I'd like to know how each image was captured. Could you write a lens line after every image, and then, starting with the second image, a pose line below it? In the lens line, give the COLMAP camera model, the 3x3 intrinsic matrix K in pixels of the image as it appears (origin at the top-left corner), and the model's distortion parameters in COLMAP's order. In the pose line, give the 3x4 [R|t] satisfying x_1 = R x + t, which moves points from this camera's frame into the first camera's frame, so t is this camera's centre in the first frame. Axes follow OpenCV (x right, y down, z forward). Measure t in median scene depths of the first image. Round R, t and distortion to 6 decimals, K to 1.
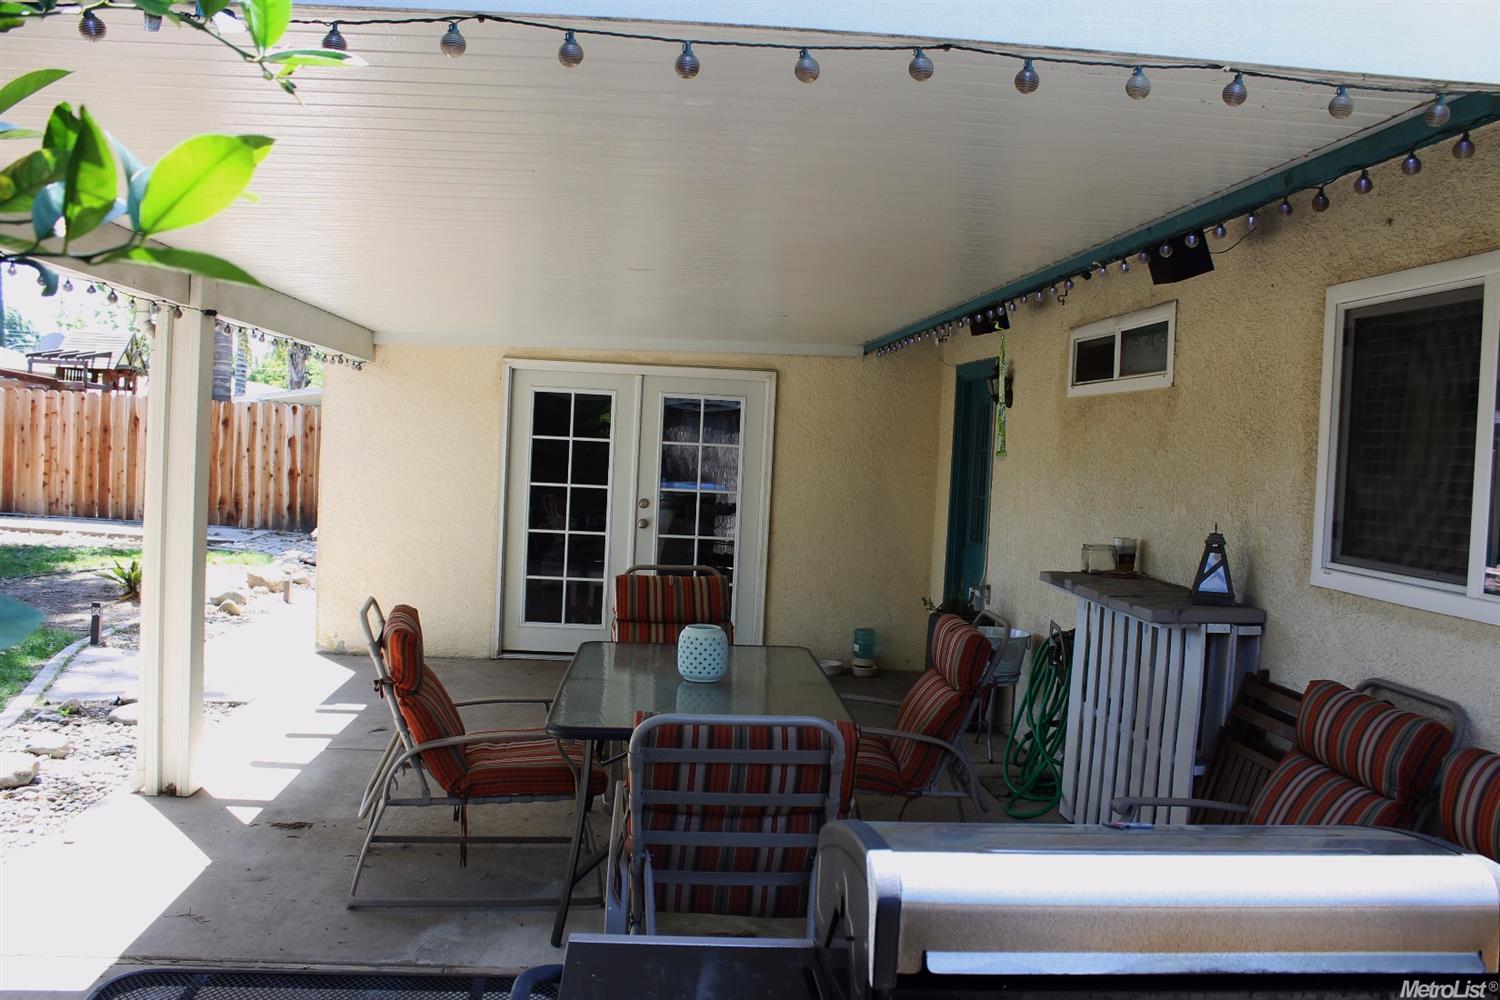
lens RADIAL K [[1271.3, 0, 750.0], [0, 1271.3, 500.0], [0, 0, 1]] dist [-0.158732, 0.141972]
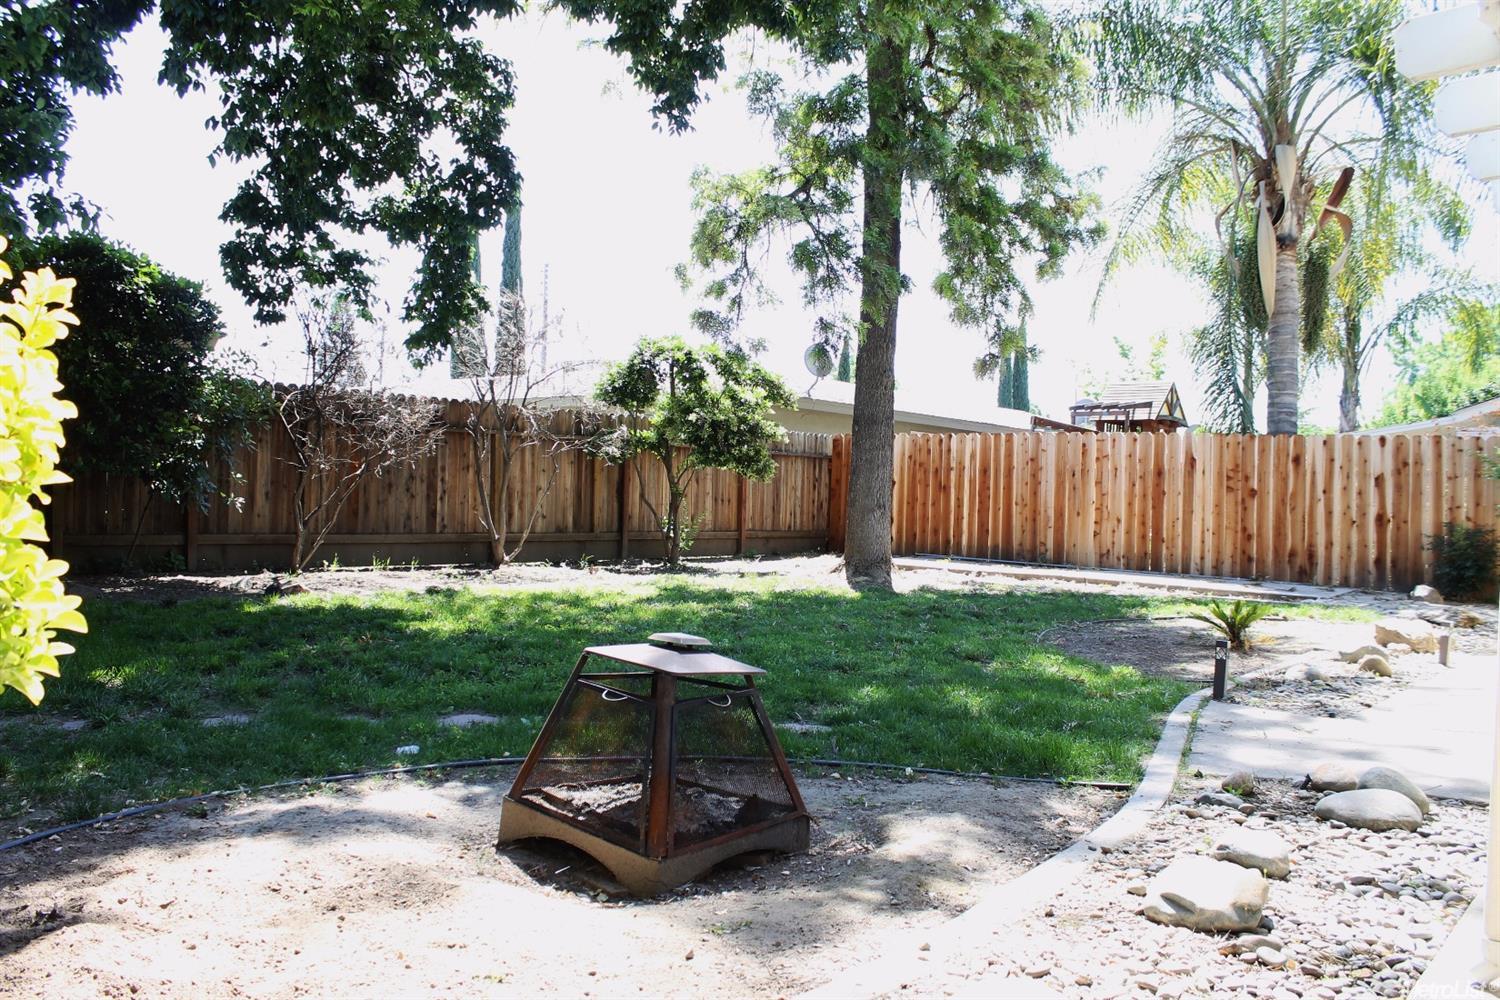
lens RADIAL K [[1271.3, 0, 750.0], [0, 1271.3, 500.0], [0, 0, 1]] dist [-0.158732, 0.141972]
pose [[0.725035, -0.024843, -0.688264, -0.113891], [-0.024630, 0.997775, -0.061961, 0.026378], [0.688271, 0.061876, 0.722810, 0.137588]]
